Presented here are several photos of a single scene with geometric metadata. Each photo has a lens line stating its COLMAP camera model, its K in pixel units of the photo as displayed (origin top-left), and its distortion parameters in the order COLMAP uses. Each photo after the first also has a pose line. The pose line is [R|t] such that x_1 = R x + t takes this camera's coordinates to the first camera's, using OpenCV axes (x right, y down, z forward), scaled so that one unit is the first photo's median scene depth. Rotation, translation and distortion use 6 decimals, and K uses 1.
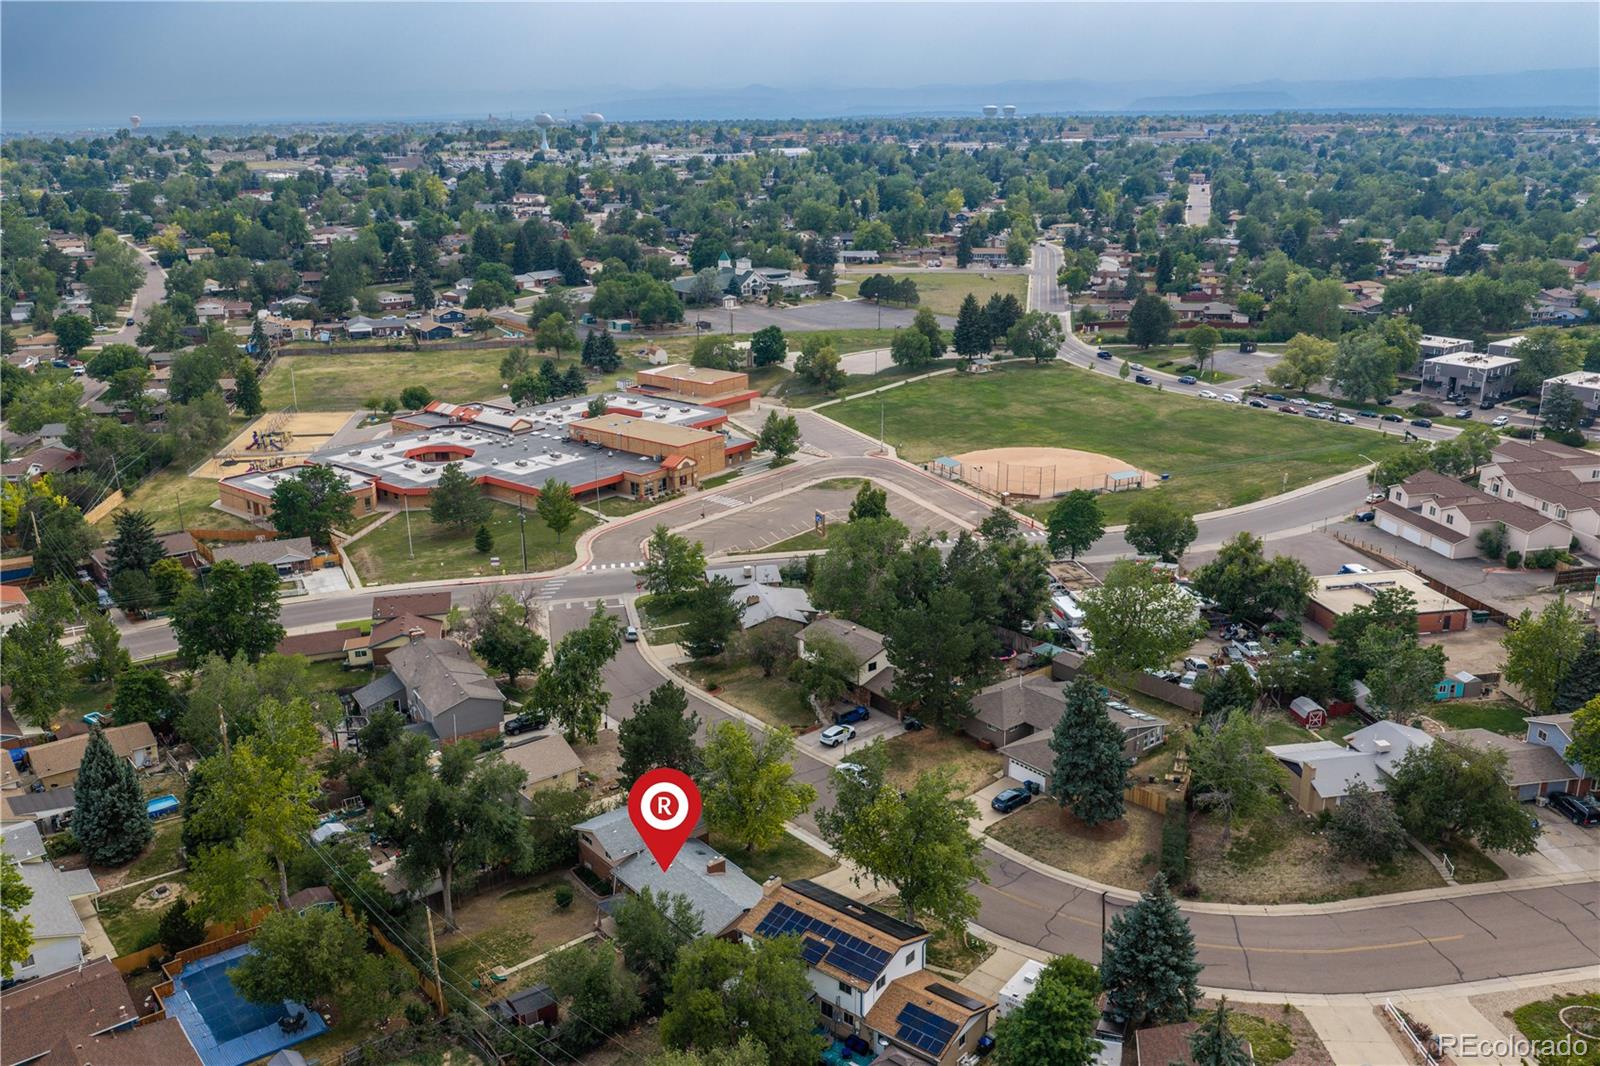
lens RADIAL K [[1325.3, 0, 803.2], [0, 1325.3, 531.2], [0, 0, 1]] dist [0.013534, -0.025672]
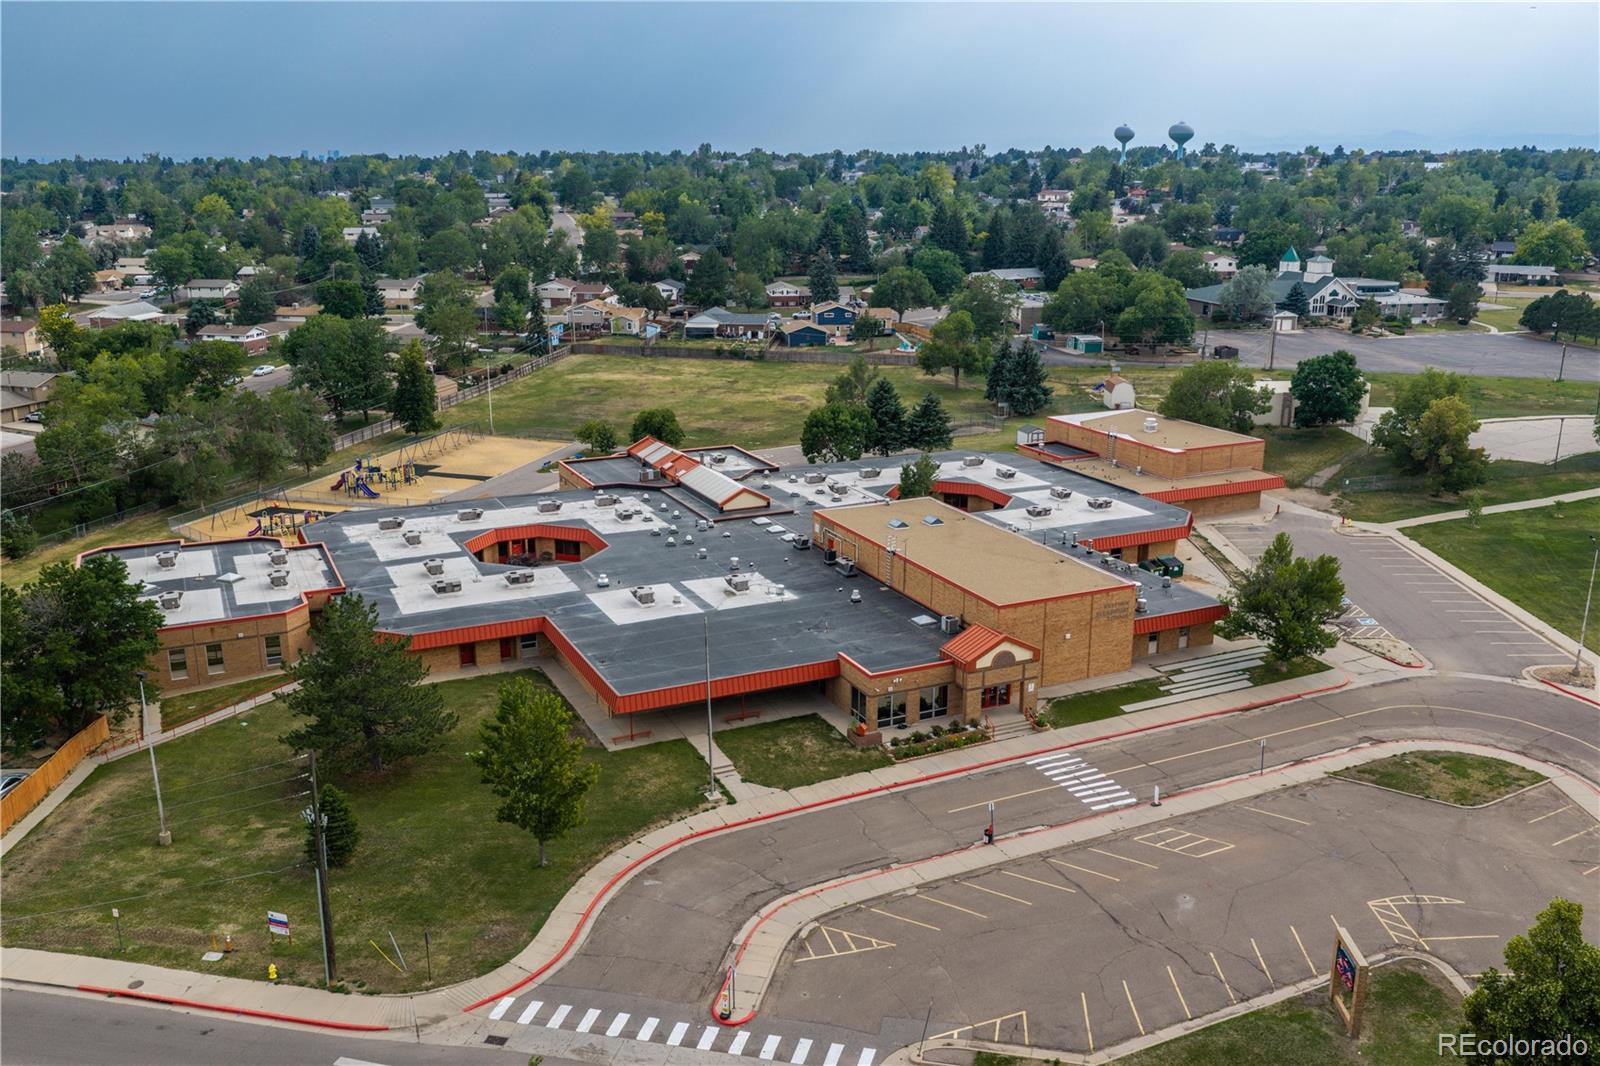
lens RADIAL K [[1325.3, 0, 799.8], [0, 1325.3, 533.5], [0, 0, 1]] dist [0.013534, -0.025672]
pose [[0.903996, 0.119215, -0.410583, 0.008134], [-0.132631, 0.991156, -0.004231, -0.058033], [0.406447, 0.058281, 0.911814, 0.474453]]
